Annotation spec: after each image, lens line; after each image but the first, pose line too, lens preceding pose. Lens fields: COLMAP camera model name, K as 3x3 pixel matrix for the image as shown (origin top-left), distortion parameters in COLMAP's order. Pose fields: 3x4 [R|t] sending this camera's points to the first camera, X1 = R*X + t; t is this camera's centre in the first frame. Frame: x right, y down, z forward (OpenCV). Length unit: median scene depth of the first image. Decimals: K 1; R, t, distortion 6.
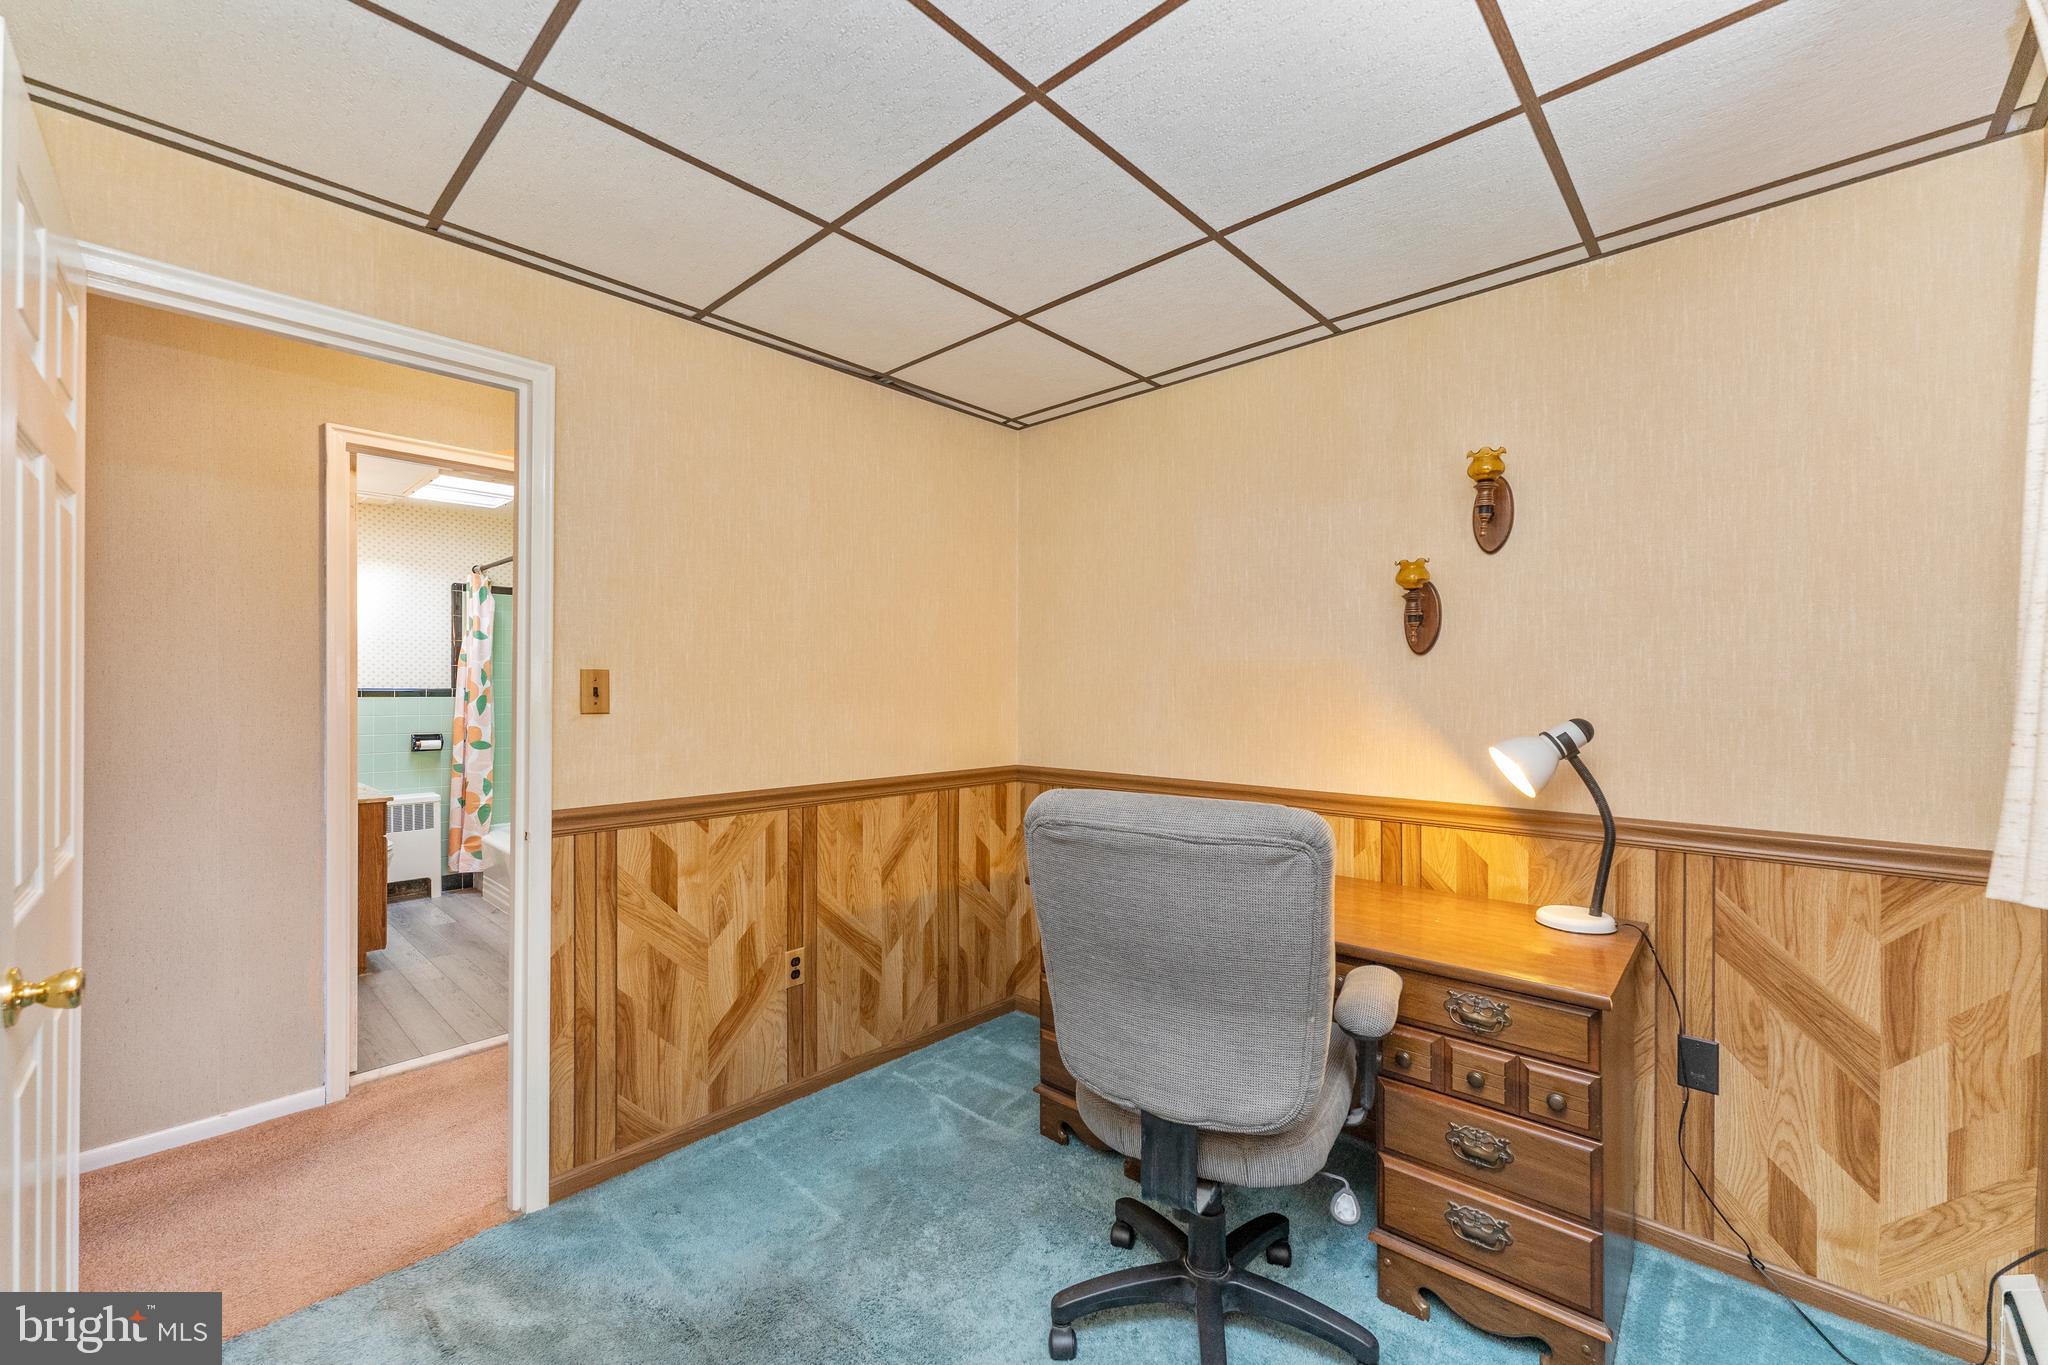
lens RADIAL K [[835.5, 0, 1012.7], [0, 835.5, 694.5], [0, 0, 1]] dist [0.012030, 0.000611]
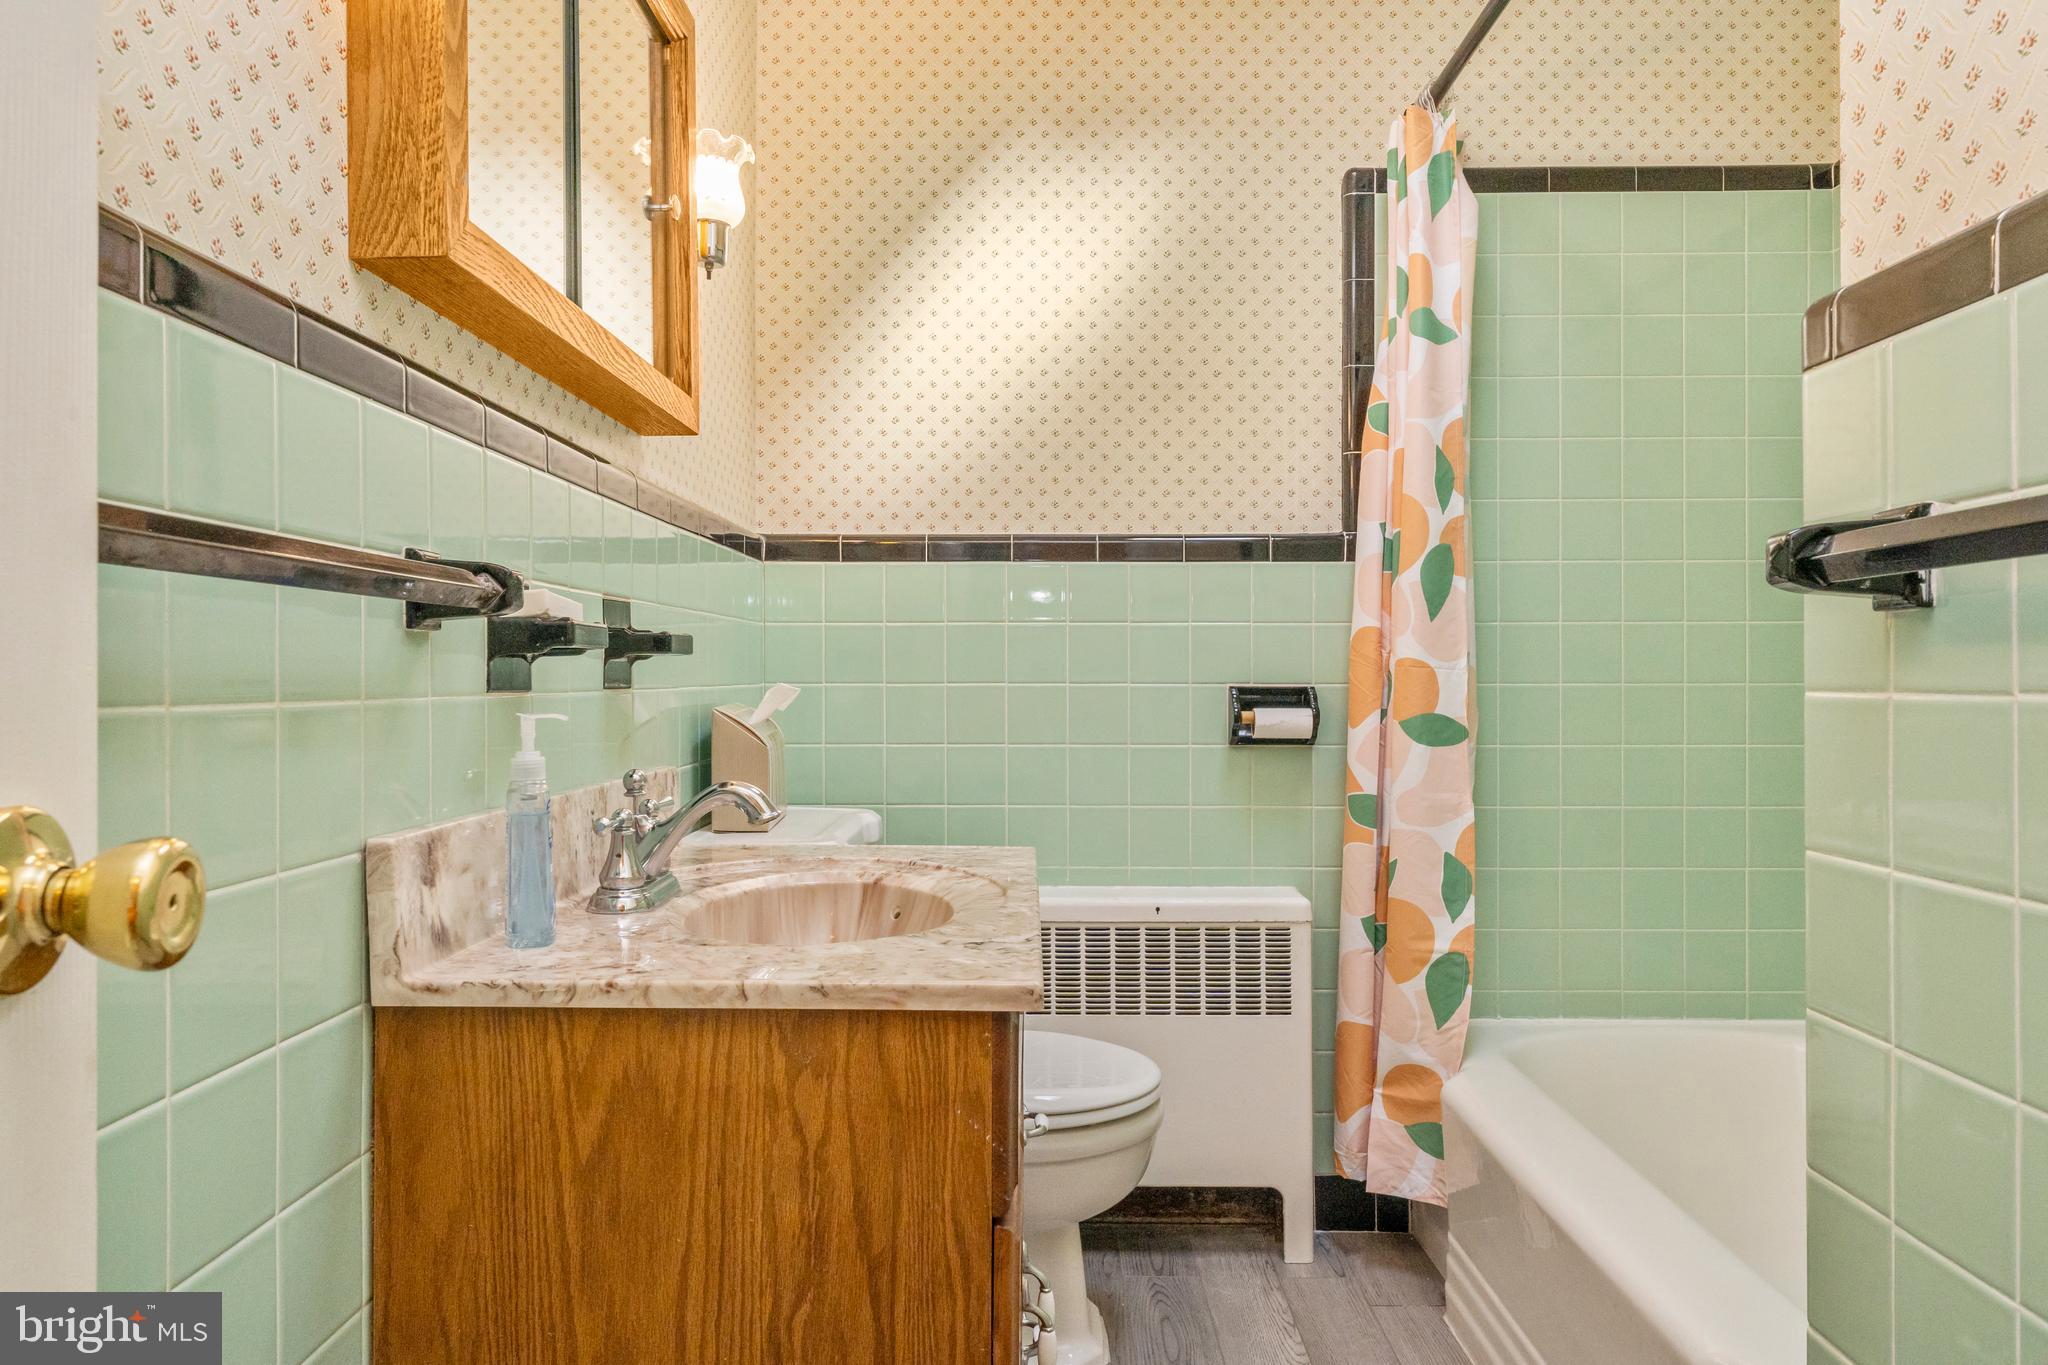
lens RADIAL K [[1357.1, 0, 1018.2], [0, 1357.1, 685.9], [0, 0, 1]] dist [0.003473, 0.000523]
pose [[0.678815, -0.000312, -0.734309, -0.404952], [0.000502, 1.000000, 0.000039, 0.046209], [0.734309, -0.000396, 0.678815, 0.606660]]
